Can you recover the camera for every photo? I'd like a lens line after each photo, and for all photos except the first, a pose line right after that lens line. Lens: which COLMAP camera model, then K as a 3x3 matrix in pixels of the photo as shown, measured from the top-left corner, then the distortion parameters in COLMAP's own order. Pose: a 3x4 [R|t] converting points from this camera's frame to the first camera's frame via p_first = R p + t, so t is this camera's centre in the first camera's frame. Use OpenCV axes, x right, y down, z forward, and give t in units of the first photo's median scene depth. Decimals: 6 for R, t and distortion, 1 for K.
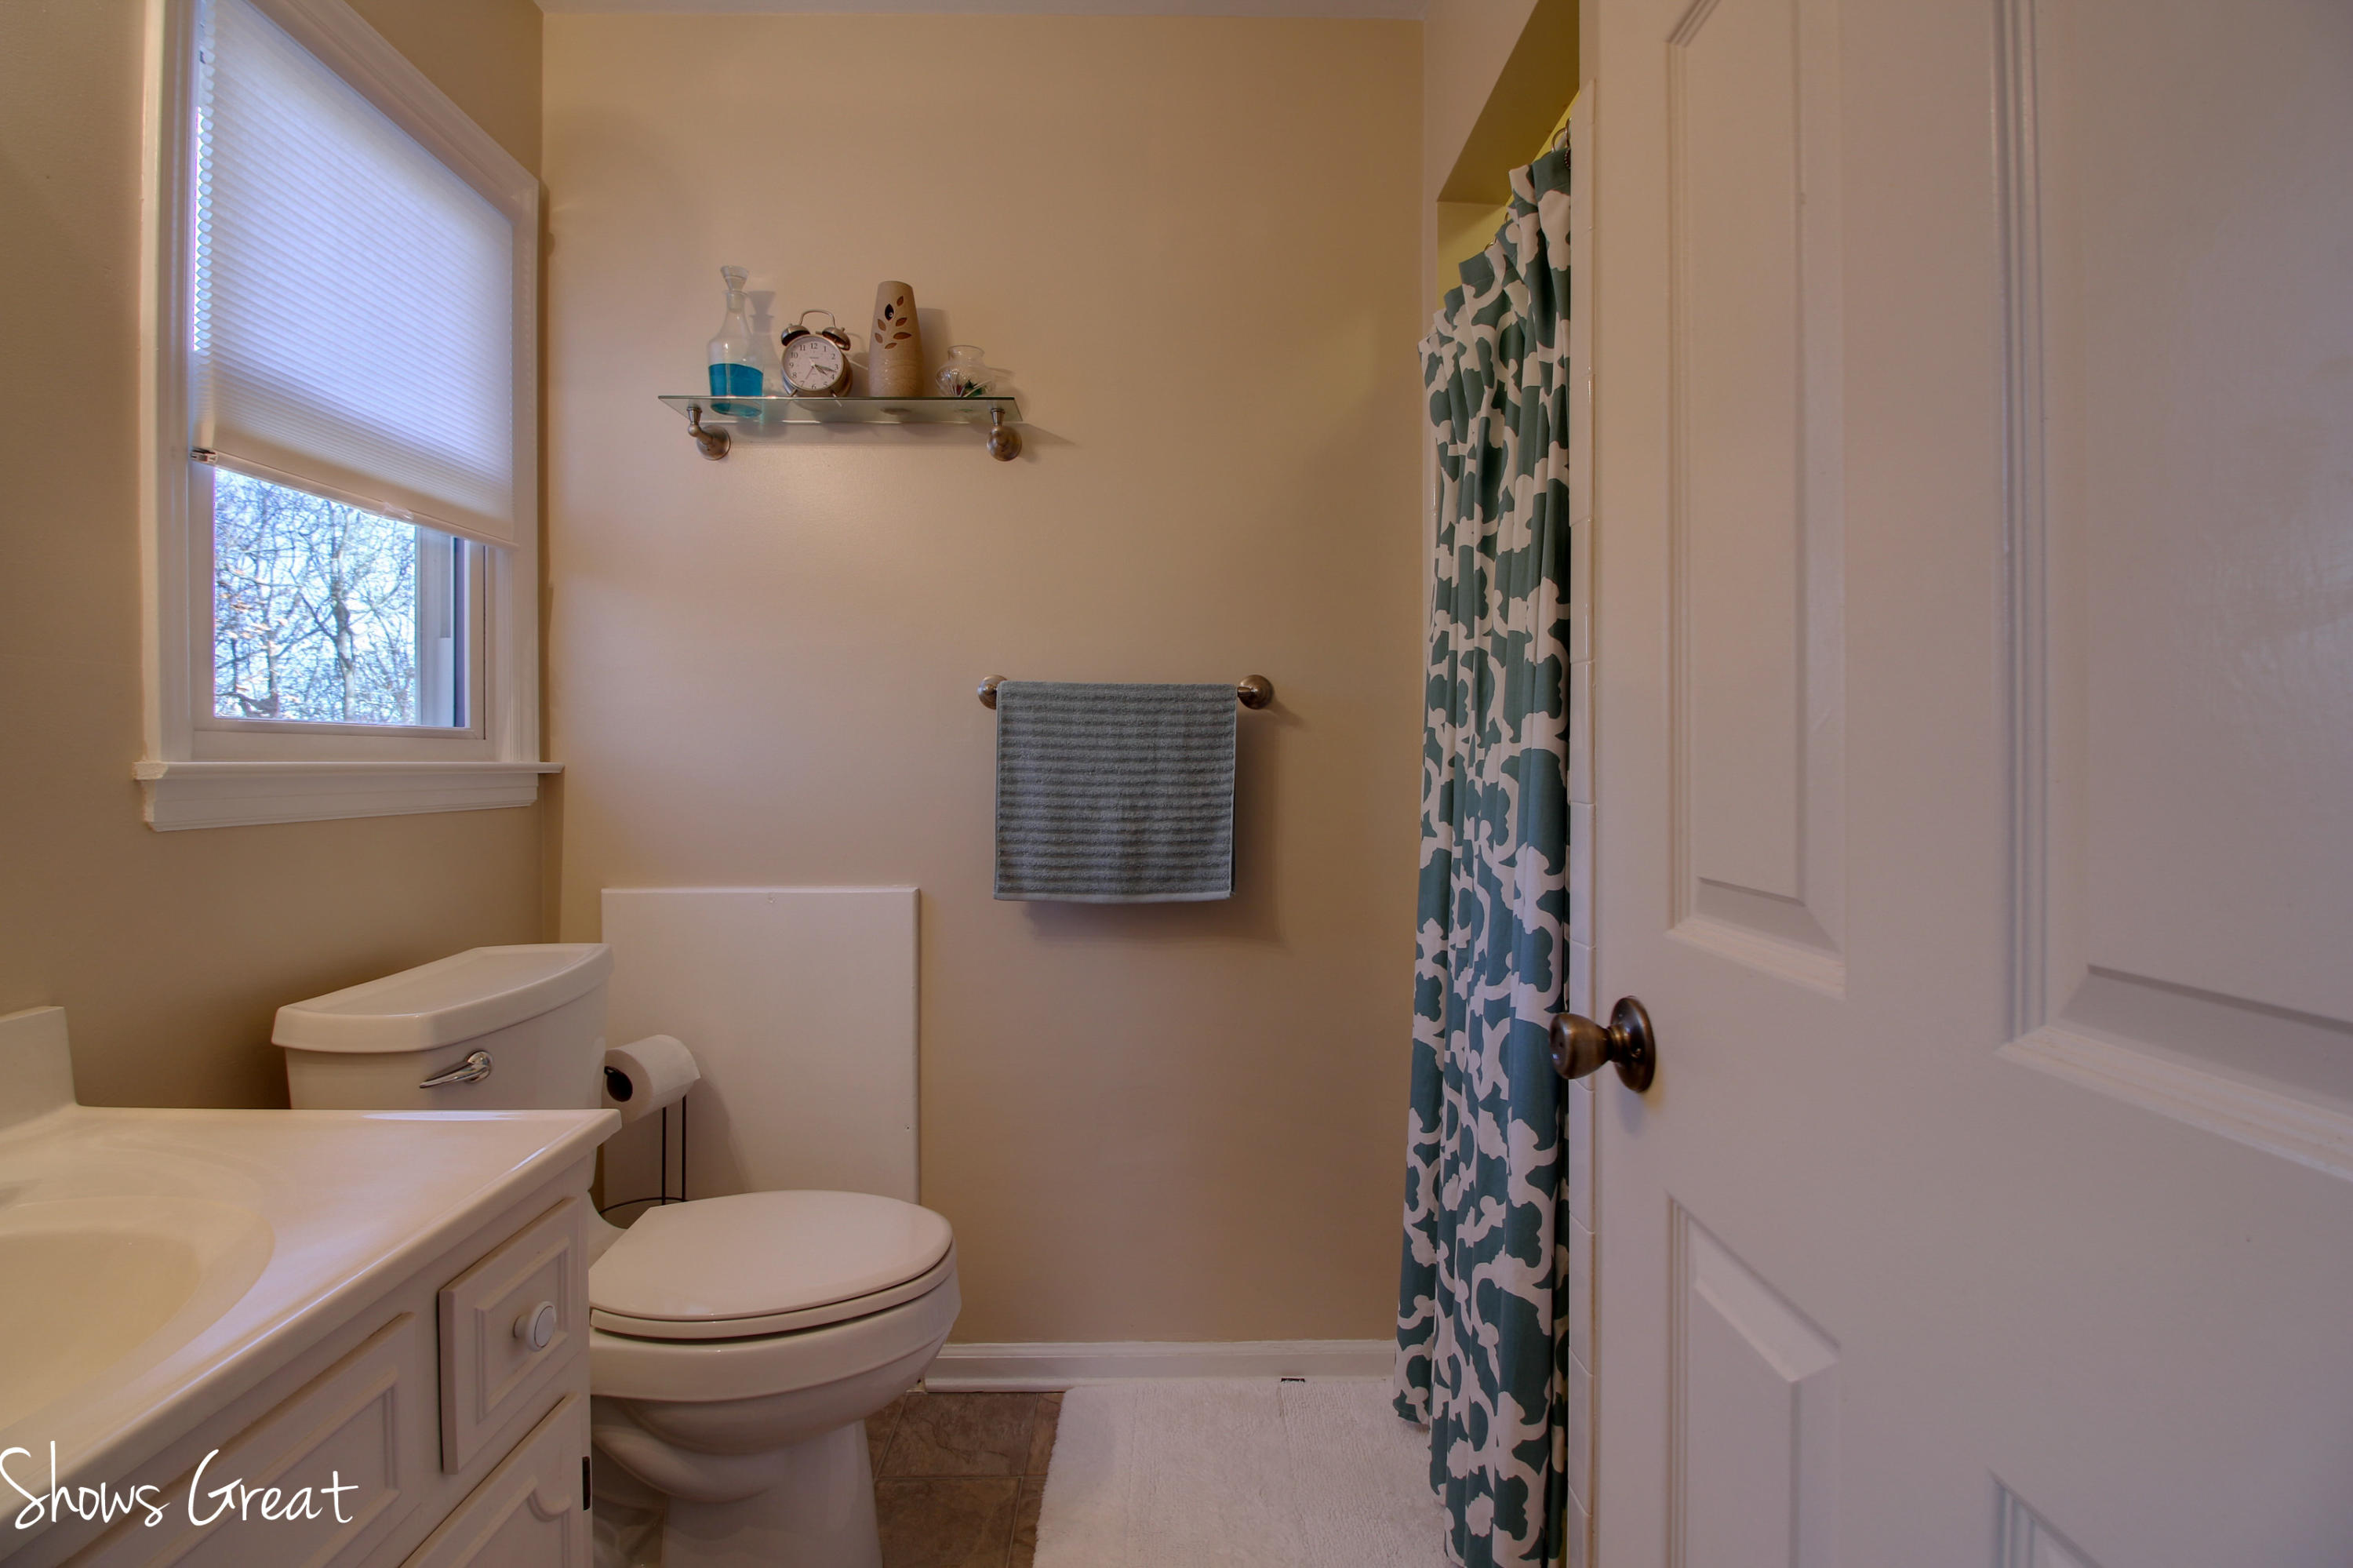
lens RADIAL K [[1107.3, 0, 1192.4], [0, 1107.3, 764.1], [0, 0, 1]] dist [0.003286, -0.013407]
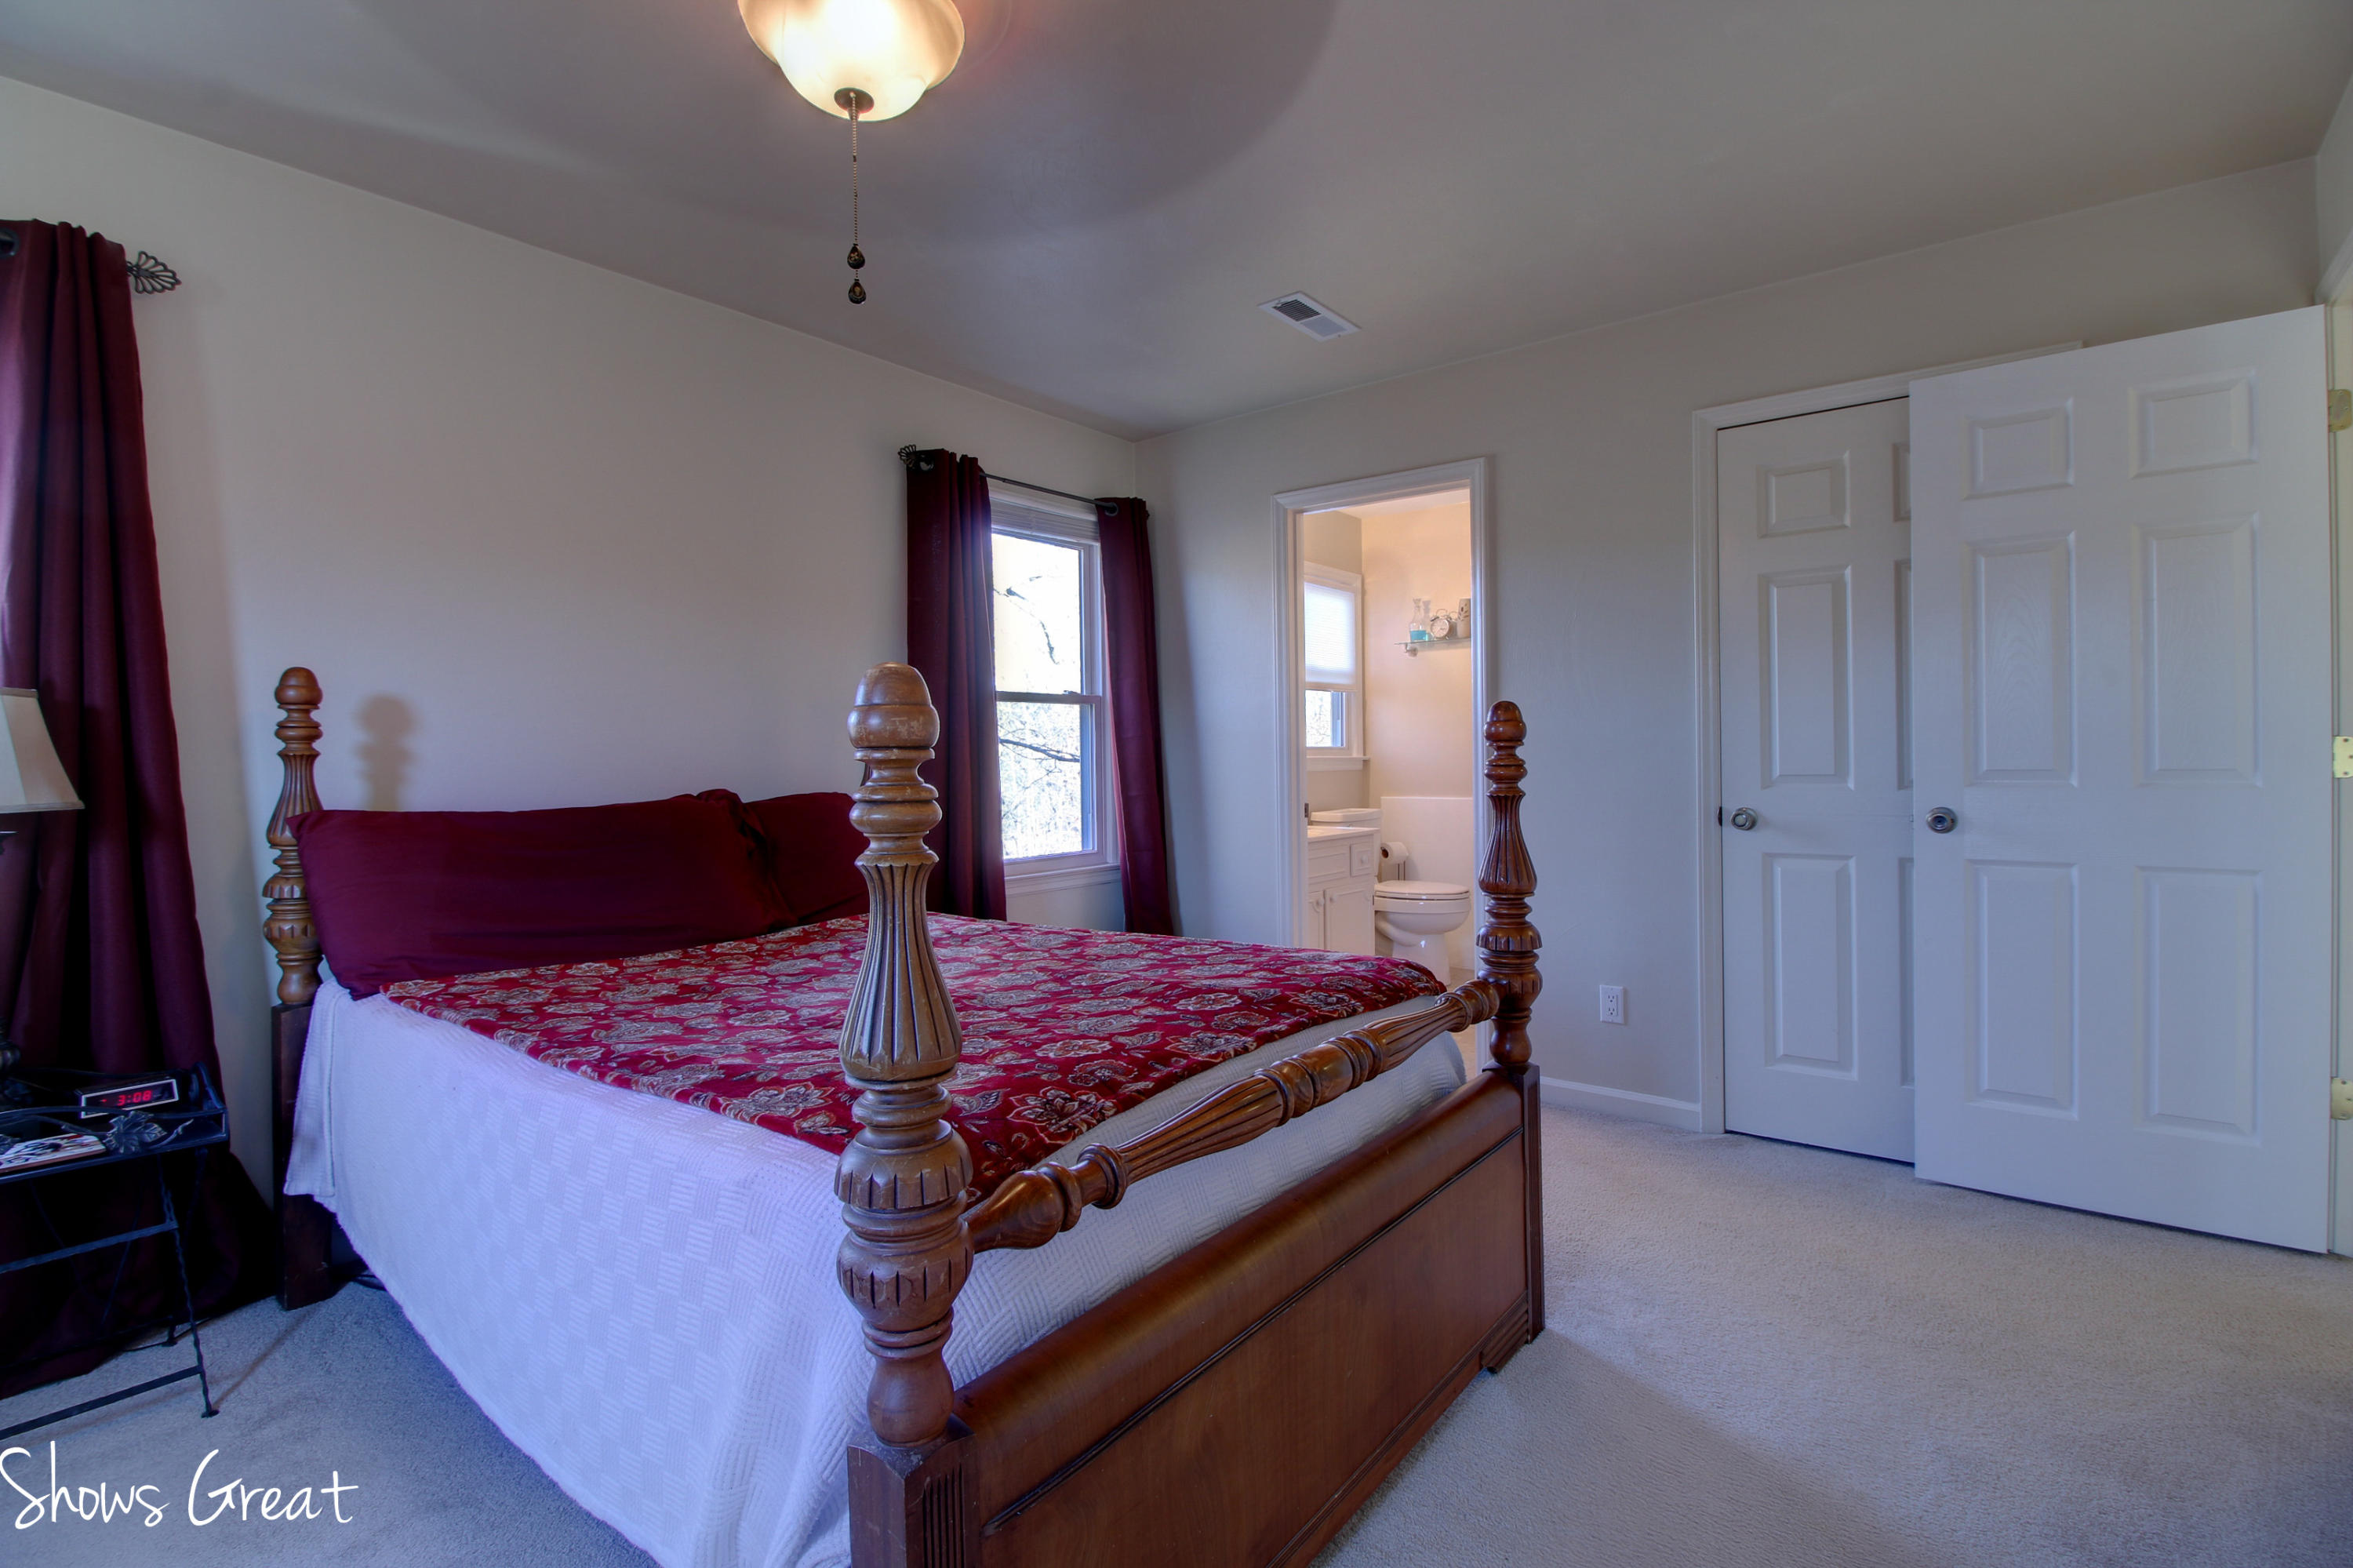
lens RADIAL K [[1107.3, 0, 1167.4], [0, 1107.3, 778.4], [0, 0, 1]] dist [0.003286, -0.013407]
pose [[0.766696, -0.004892, -0.641991, 1.062392], [0.004368, 0.999988, -0.002403, 0.065655], [0.641995, -0.000962, 0.766708, -1.872591]]
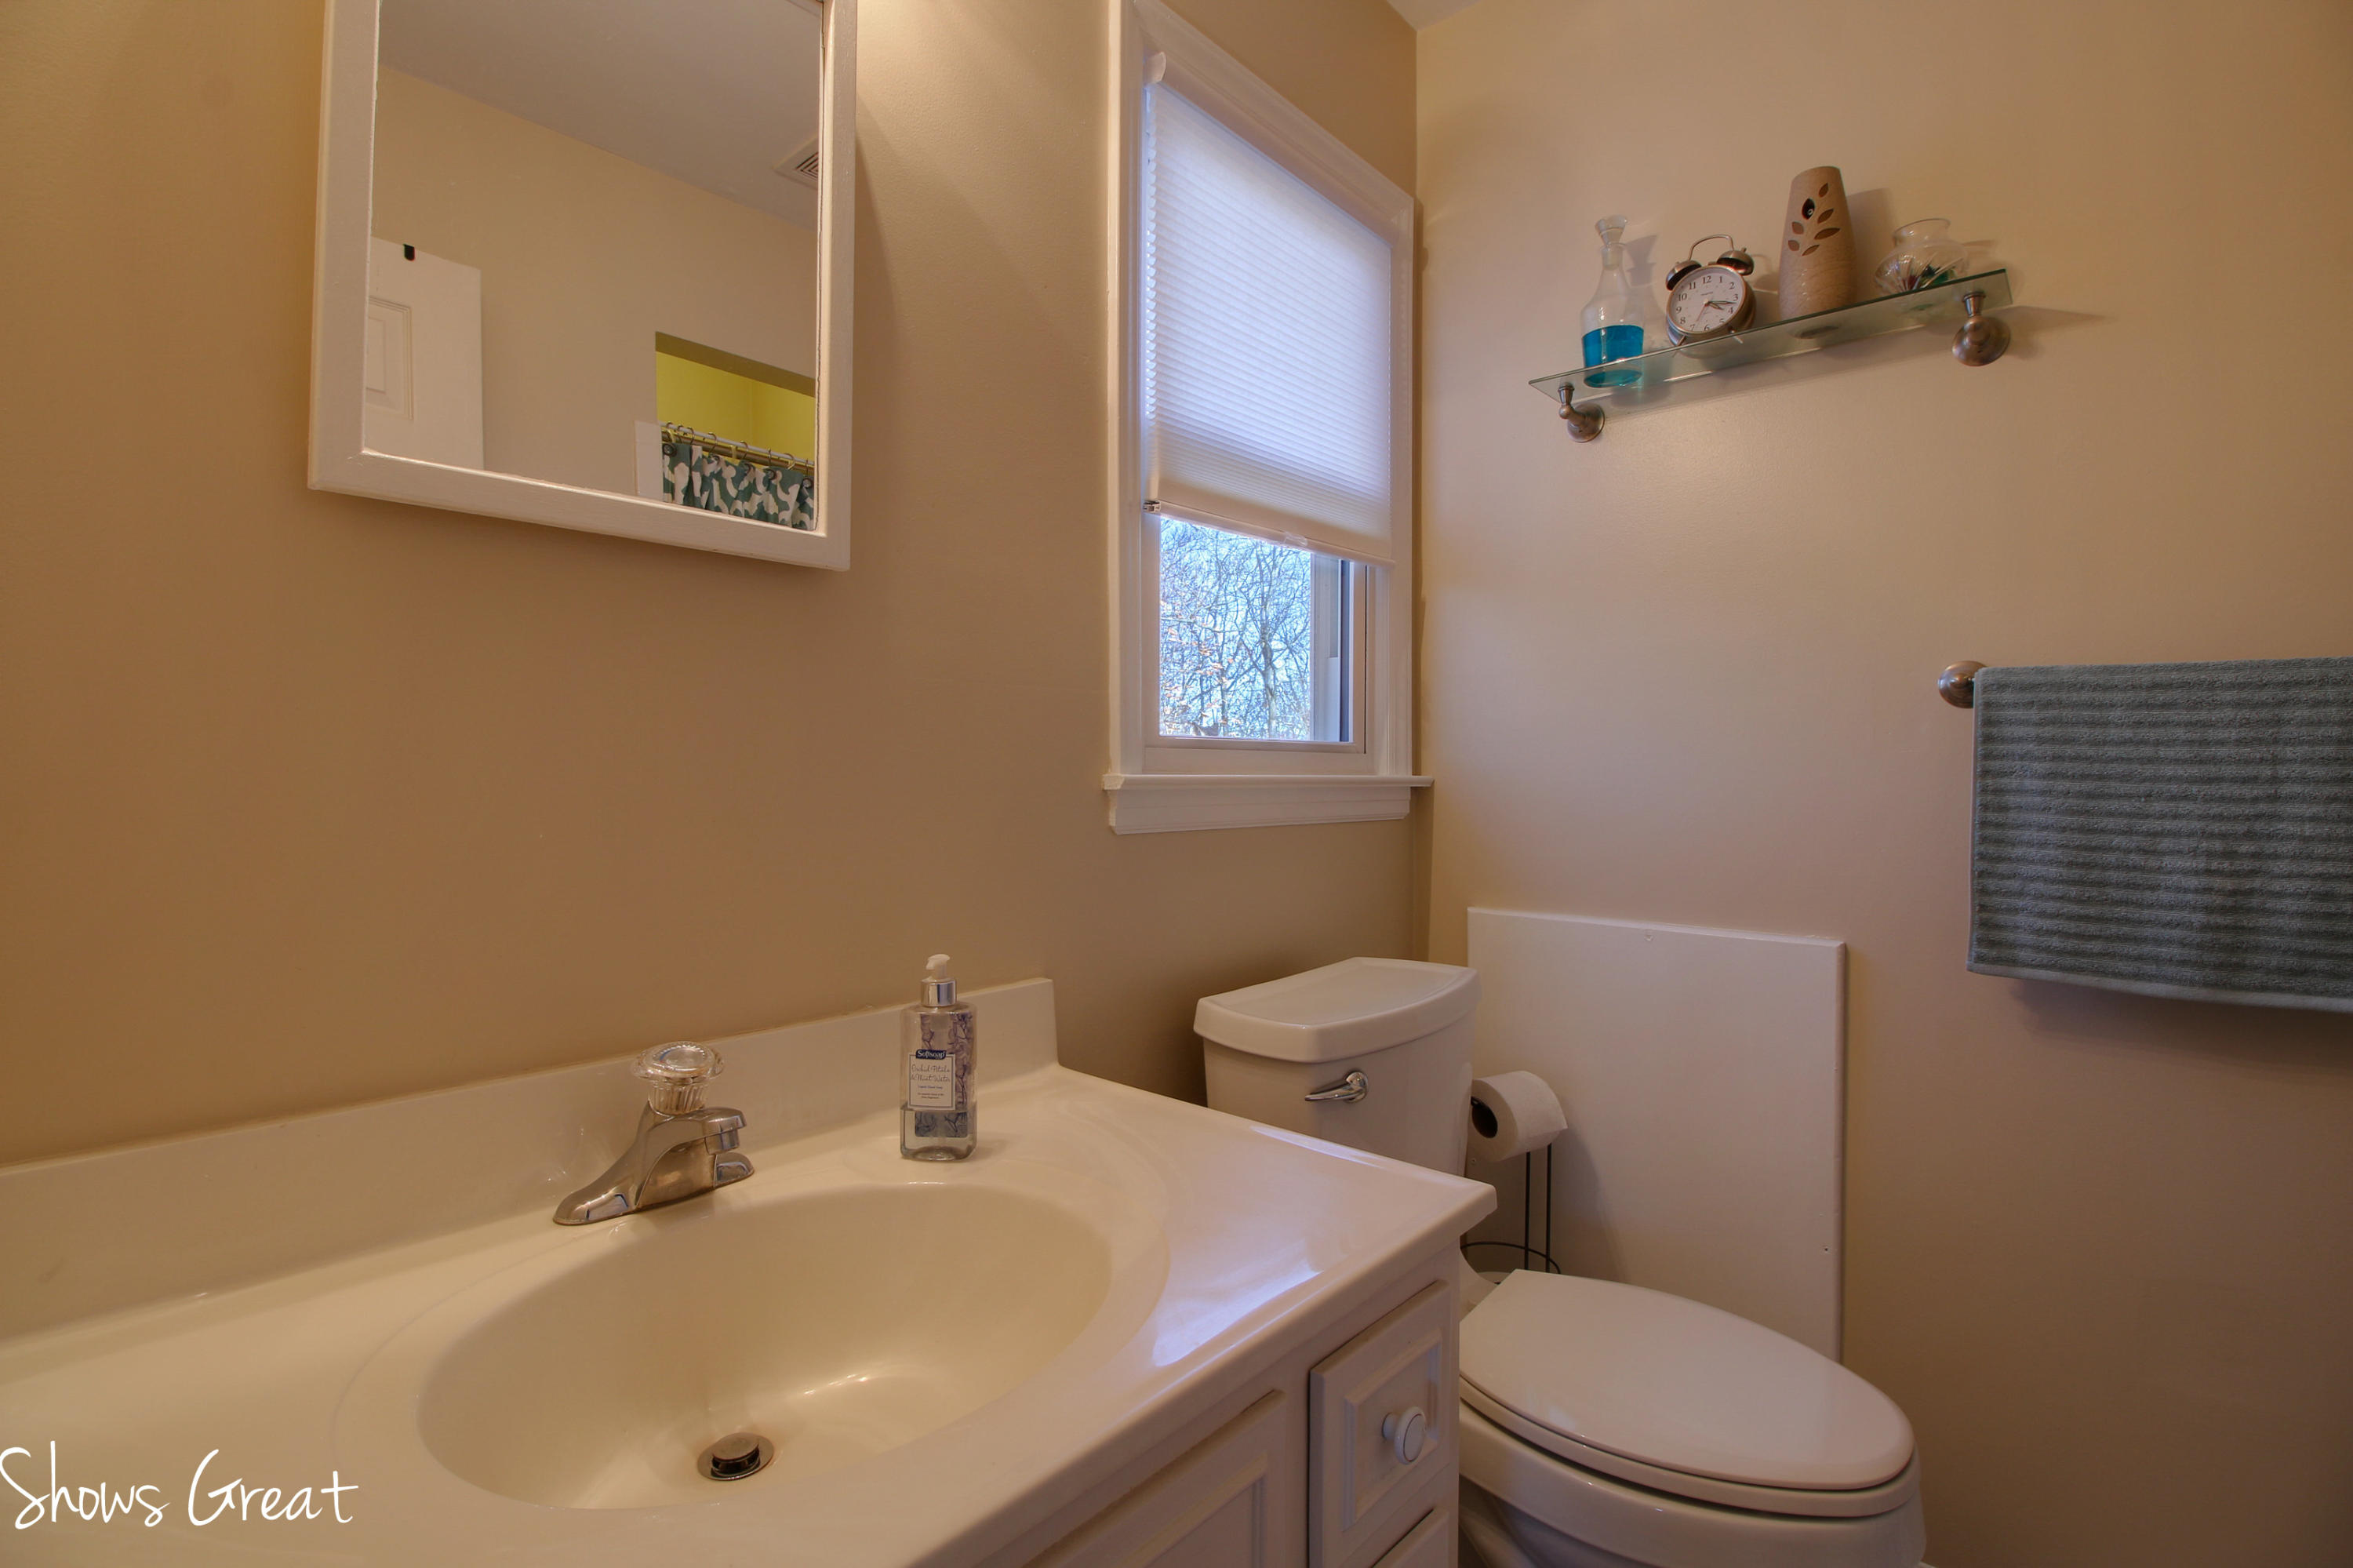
lens RADIAL K [[1107.3, 0, 1160.0], [0, 1107.3, 766.2], [0, 0, 1]] dist [0.003286, -0.013407]
pose [[0.728531, 0.002005, -0.685010, -0.070553], [-0.008588, 0.999944, -0.006207, -0.002528], [0.684959, 0.010405, 0.728507, 0.115011]]
